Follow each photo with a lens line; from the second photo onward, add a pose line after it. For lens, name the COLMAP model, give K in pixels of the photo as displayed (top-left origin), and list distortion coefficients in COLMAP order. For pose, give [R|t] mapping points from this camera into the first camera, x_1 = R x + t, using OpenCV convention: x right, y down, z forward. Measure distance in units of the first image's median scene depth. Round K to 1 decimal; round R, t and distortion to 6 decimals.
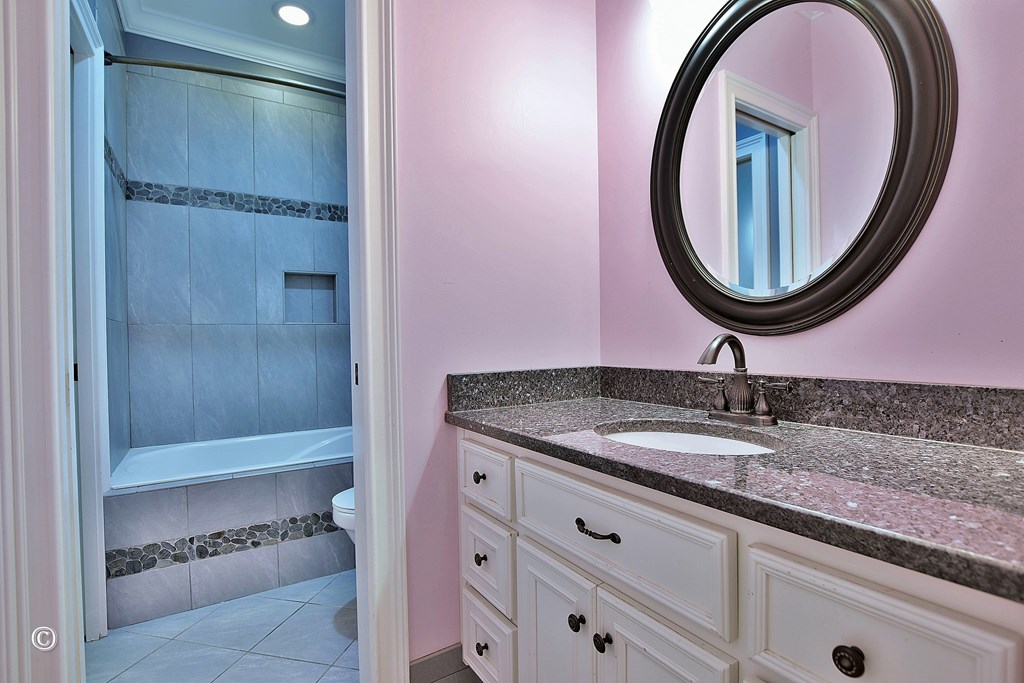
lens RADIAL K [[459.6, 0, 516.2], [0, 459.6, 346.0], [0, 0, 1]] dist [-0.032021, 0.000720]
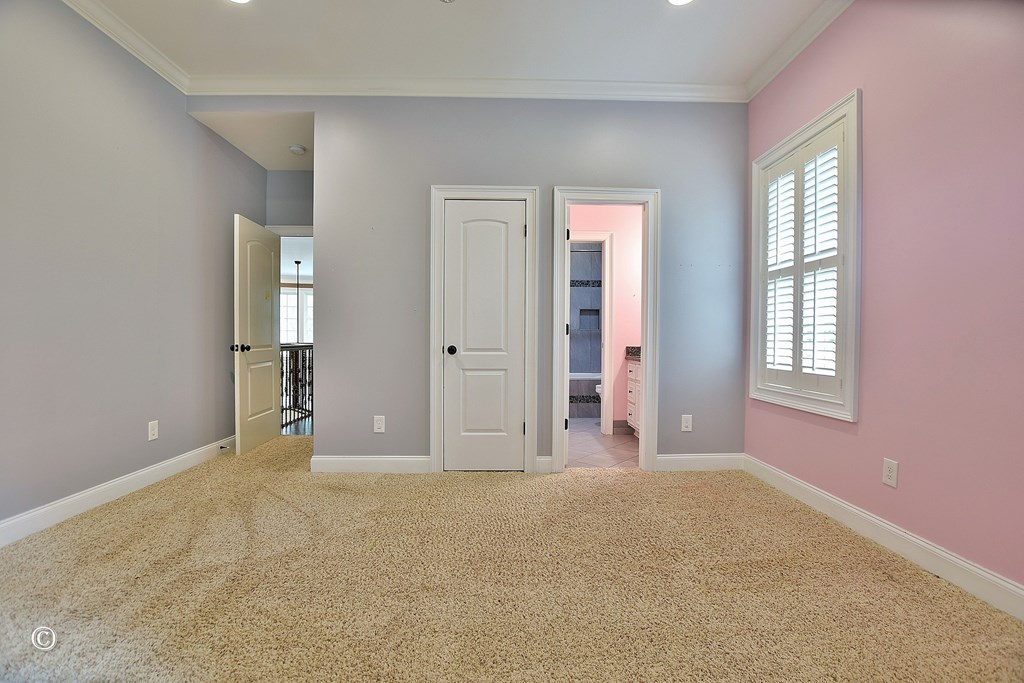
lens RADIAL K [[459.6, 0, 516.2], [0, 459.6, 346.0], [0, 0, 1]] dist [-0.032021, 0.000720]
pose [[0.851204, 0.033805, -0.523745, 0.535404], [-0.028063, 0.999427, 0.018900, 0.005054], [0.524084, -0.001390, 0.851665, -1.363534]]
